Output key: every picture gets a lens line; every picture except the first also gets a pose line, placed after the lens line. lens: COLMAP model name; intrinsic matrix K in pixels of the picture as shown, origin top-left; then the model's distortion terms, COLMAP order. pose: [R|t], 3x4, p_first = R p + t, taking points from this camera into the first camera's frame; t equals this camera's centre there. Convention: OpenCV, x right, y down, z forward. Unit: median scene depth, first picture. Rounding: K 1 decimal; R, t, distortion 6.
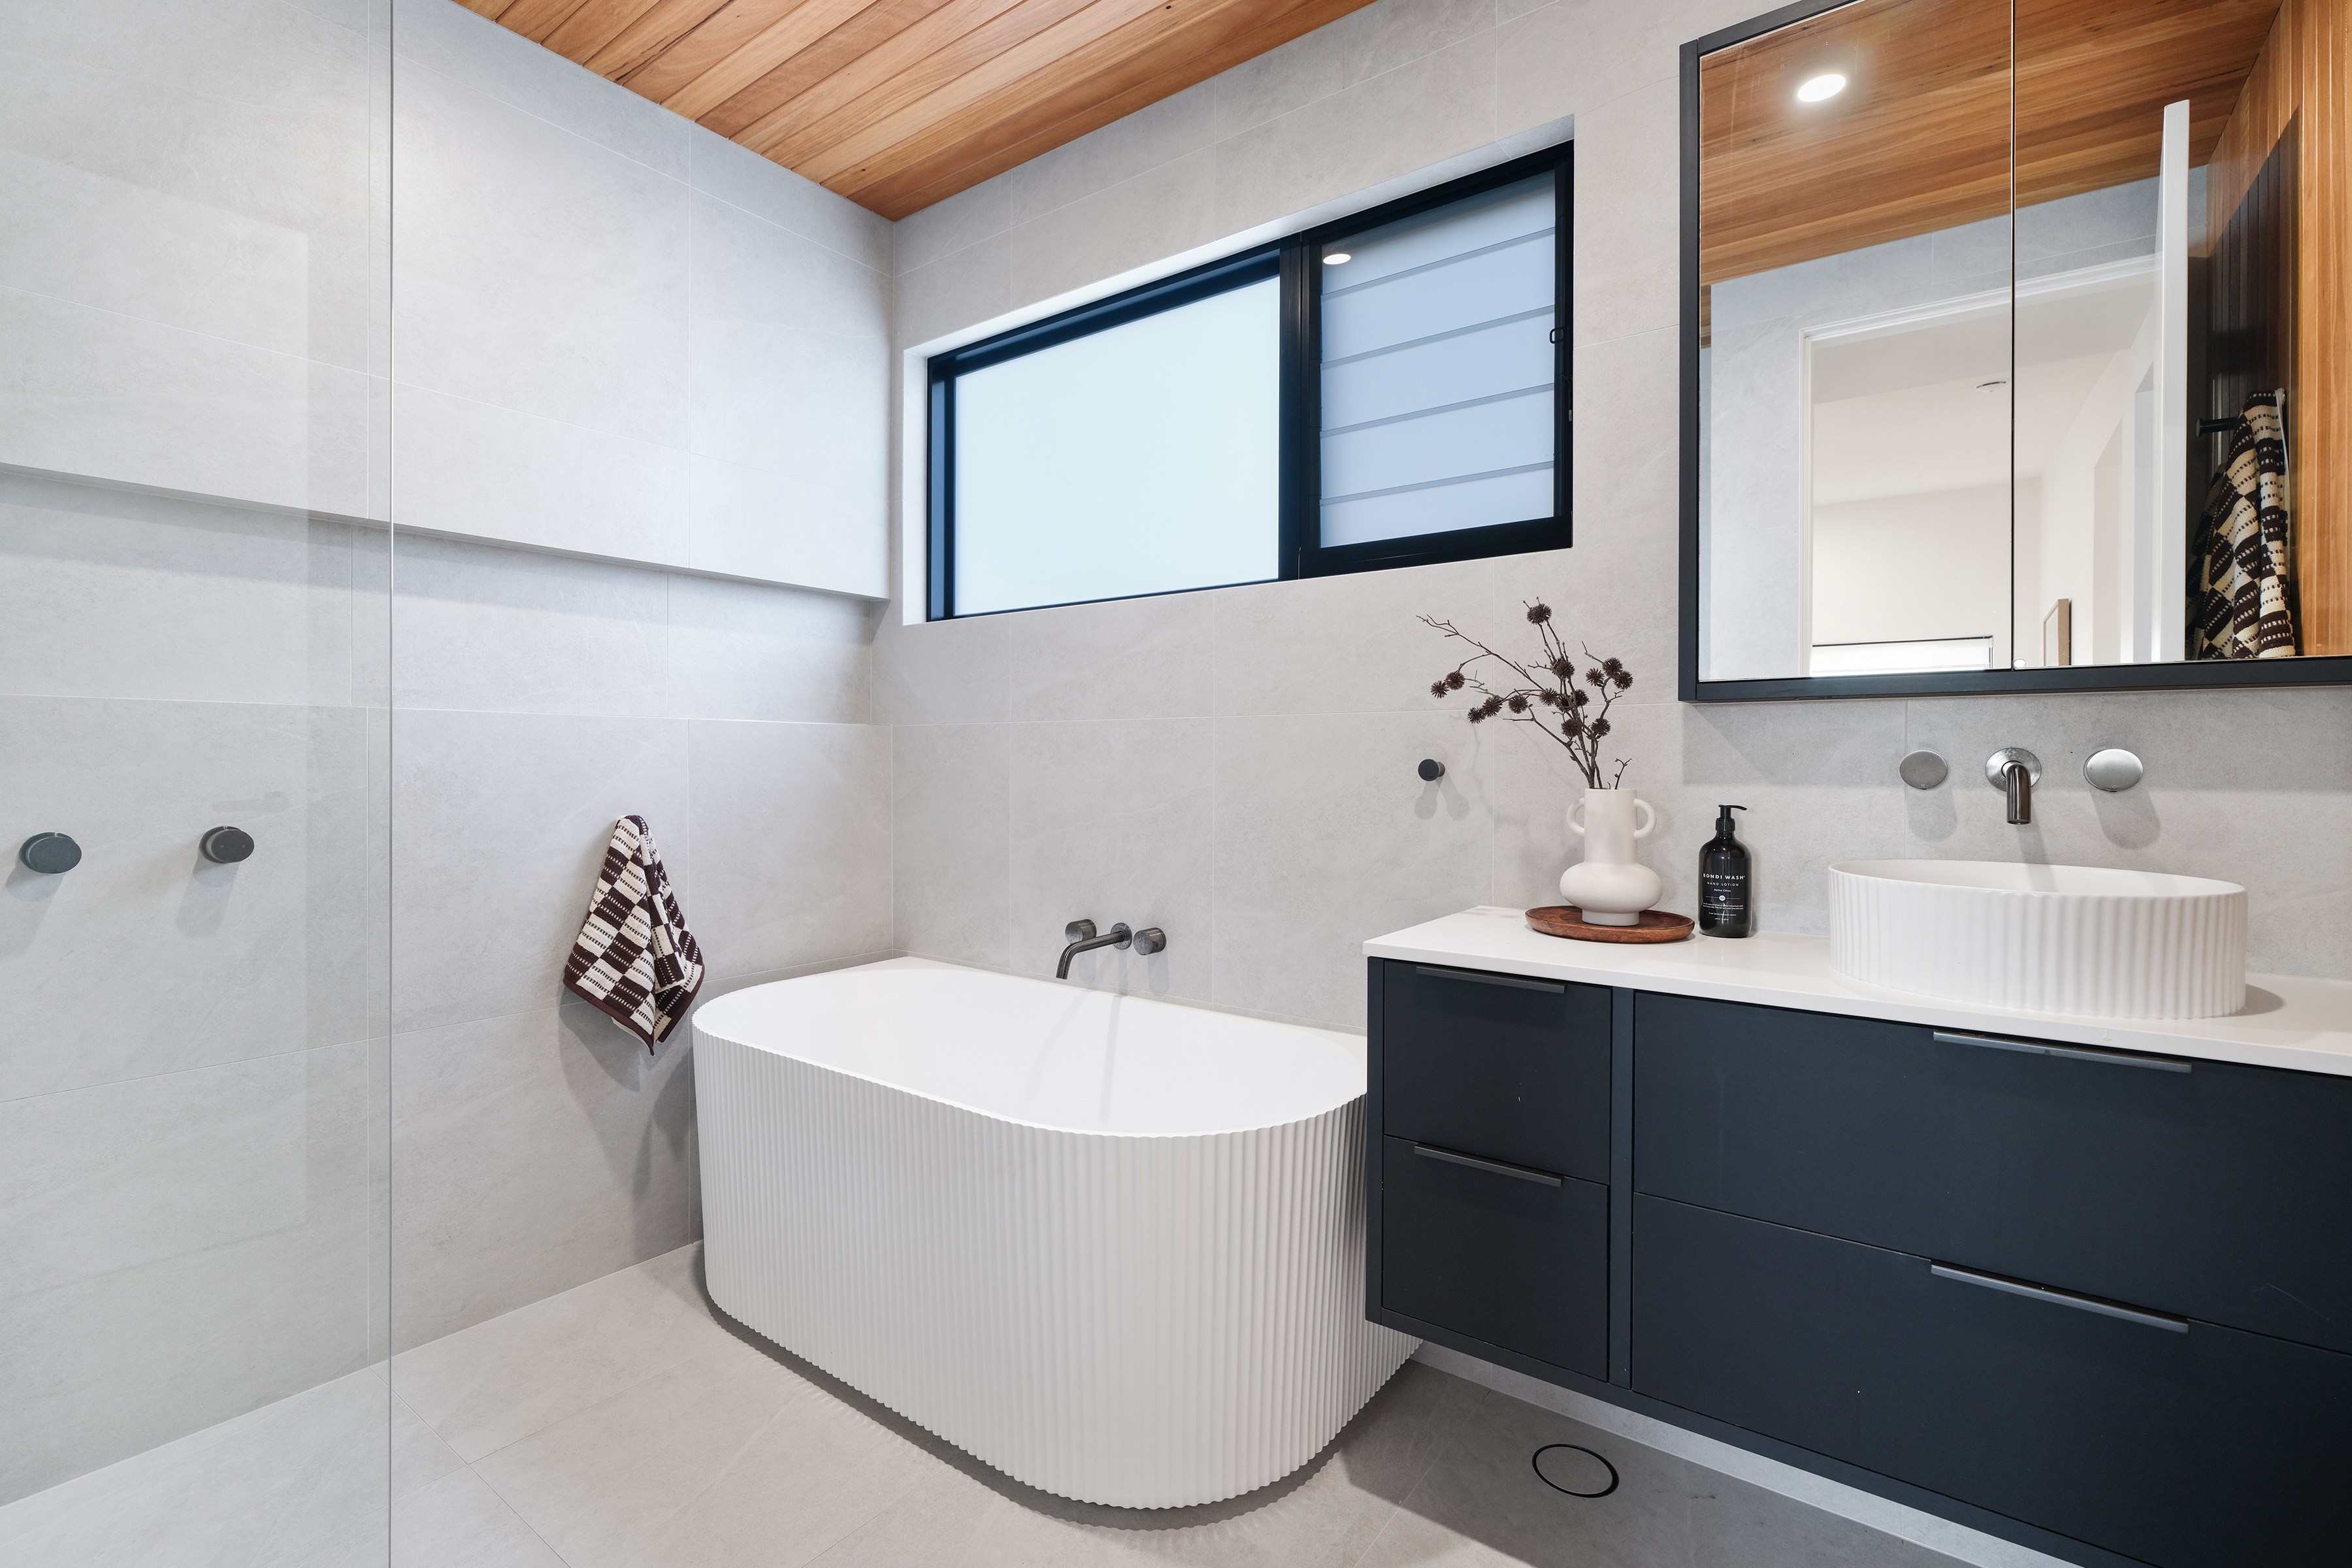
lens RADIAL K [[1079.2, 0, 1173.7], [0, 1079.2, 773.5], [0, 0, 1]] dist [0.005023, 0.000011]
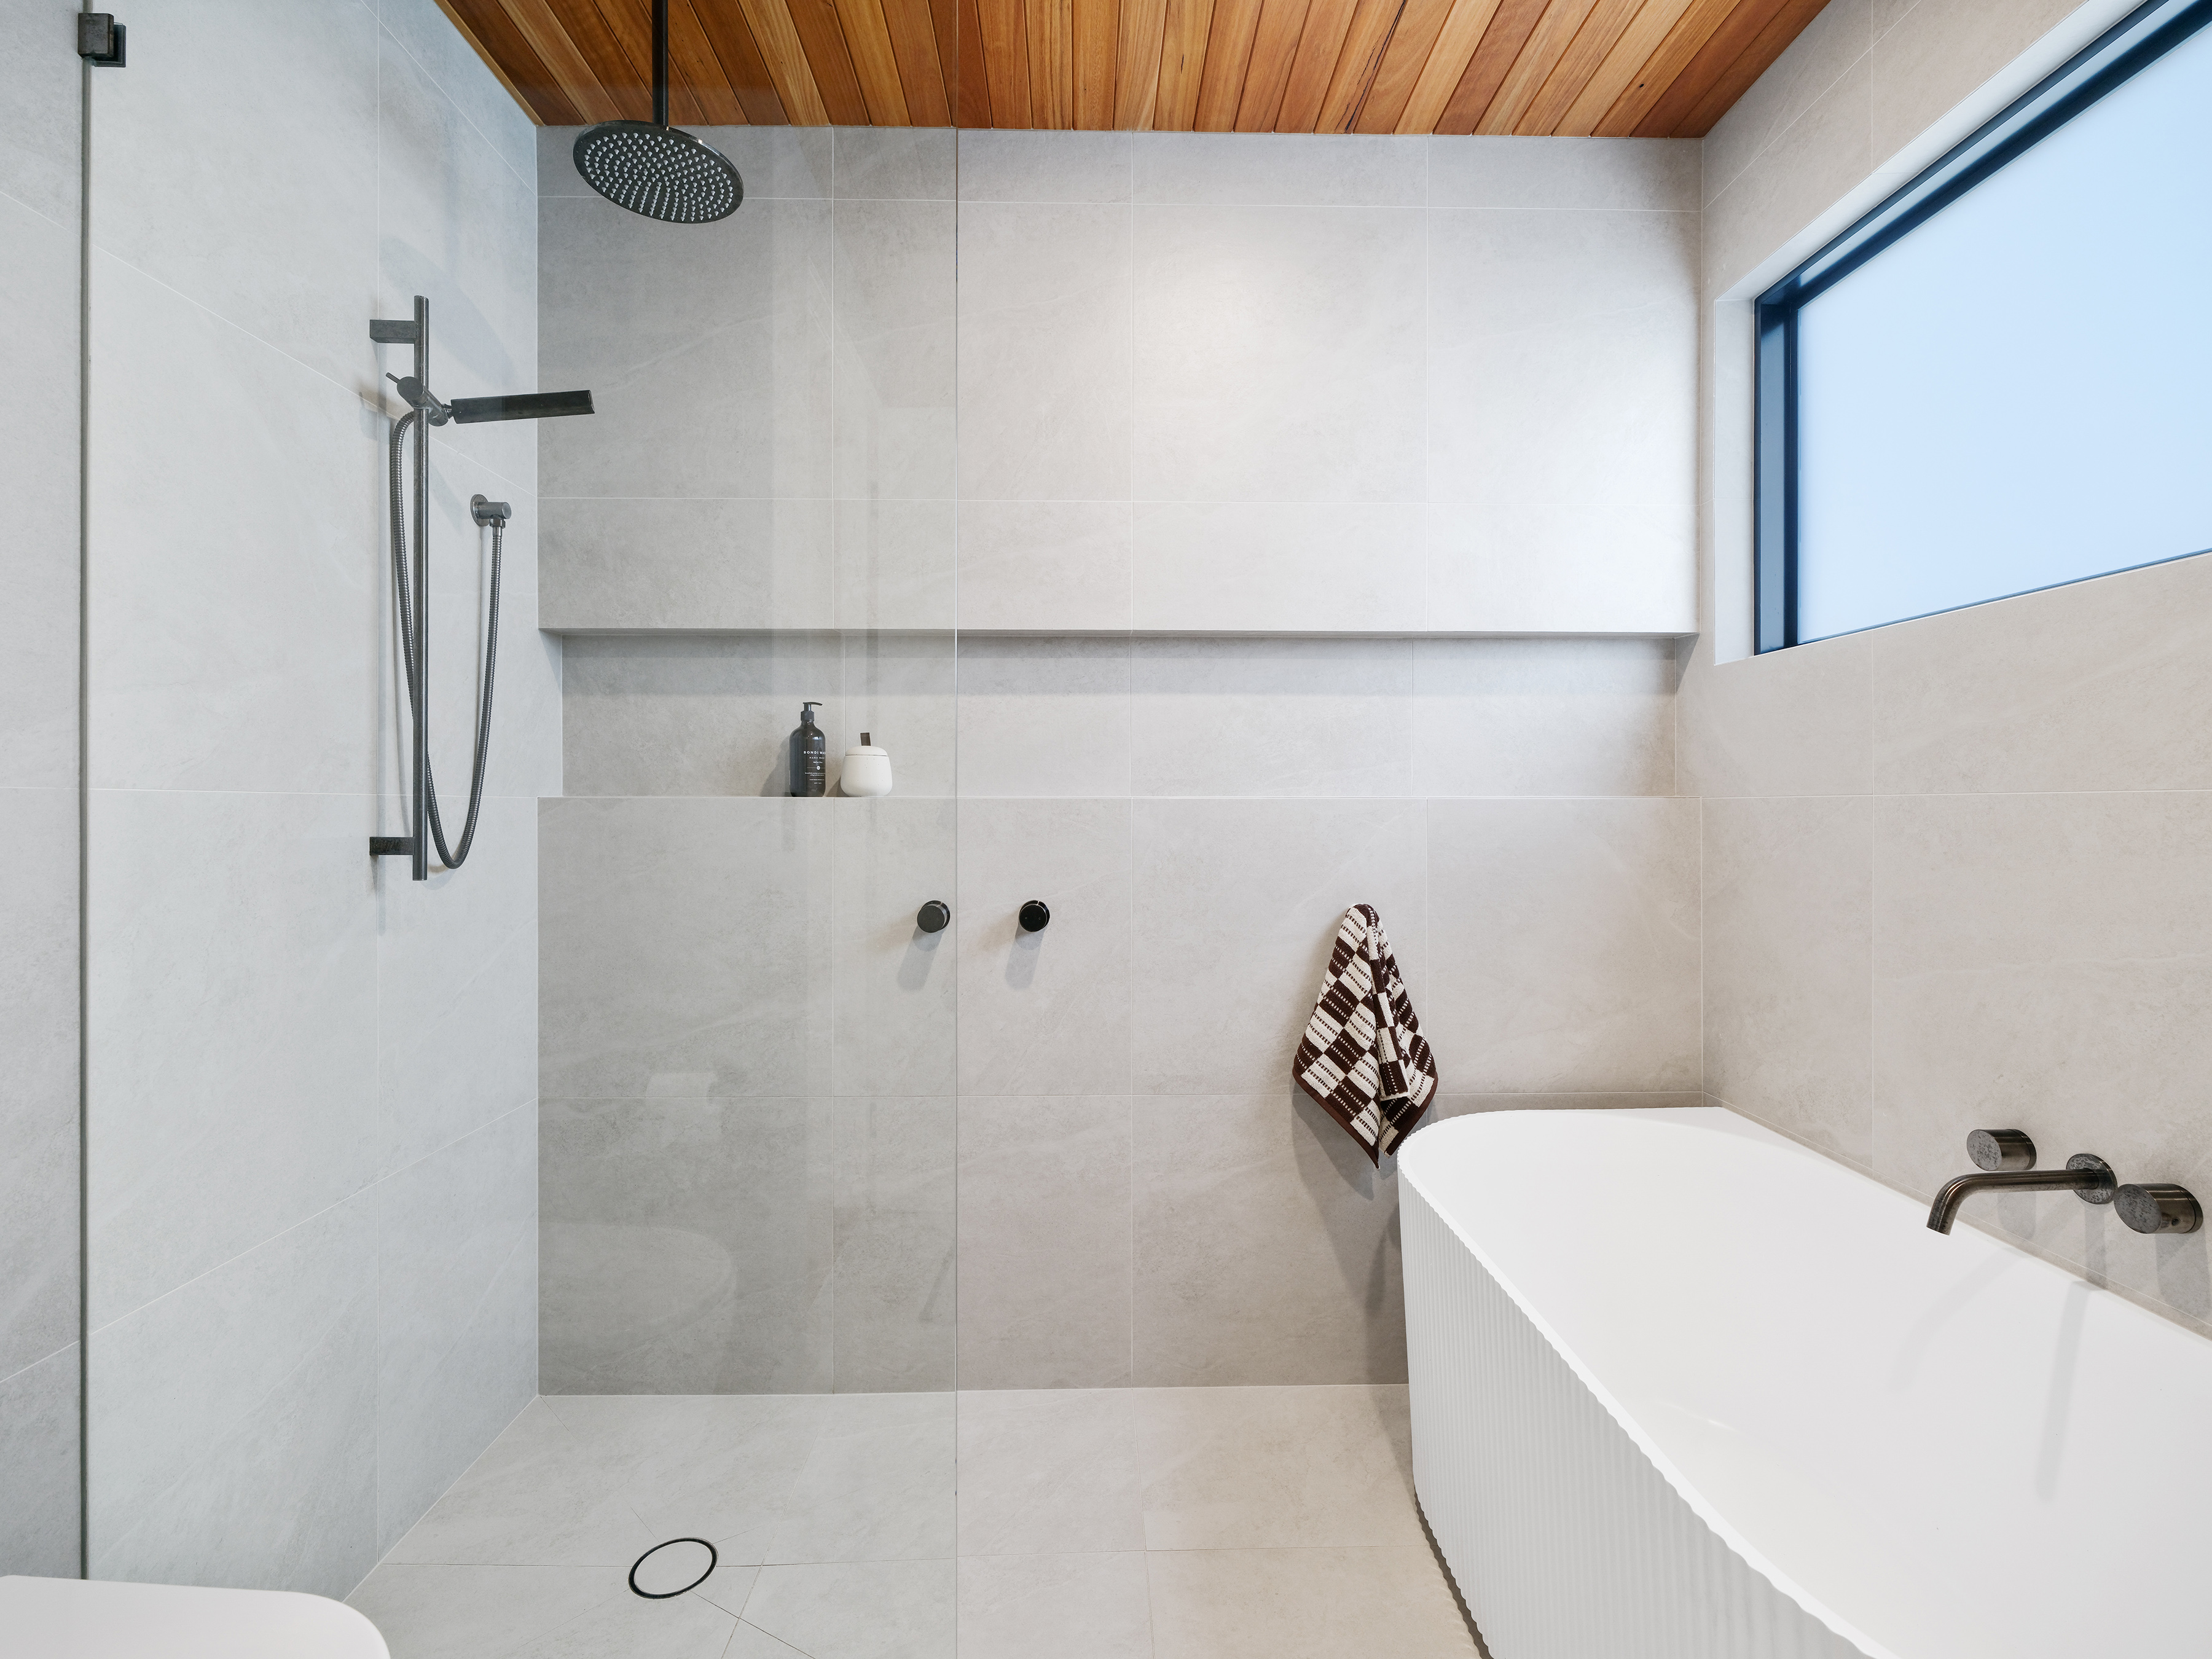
lens RADIAL K [[1013.9, 0, 1101.3], [0, 1013.9, 810.8], [0, 0, 1]] dist [-0.001968, 0.000313]
pose [[0.614704, -0.000747, -0.788758, 0.052782], [-0.005843, 0.999968, -0.005501, -0.036366], [0.788737, 0.007990, 0.614679, 0.284753]]
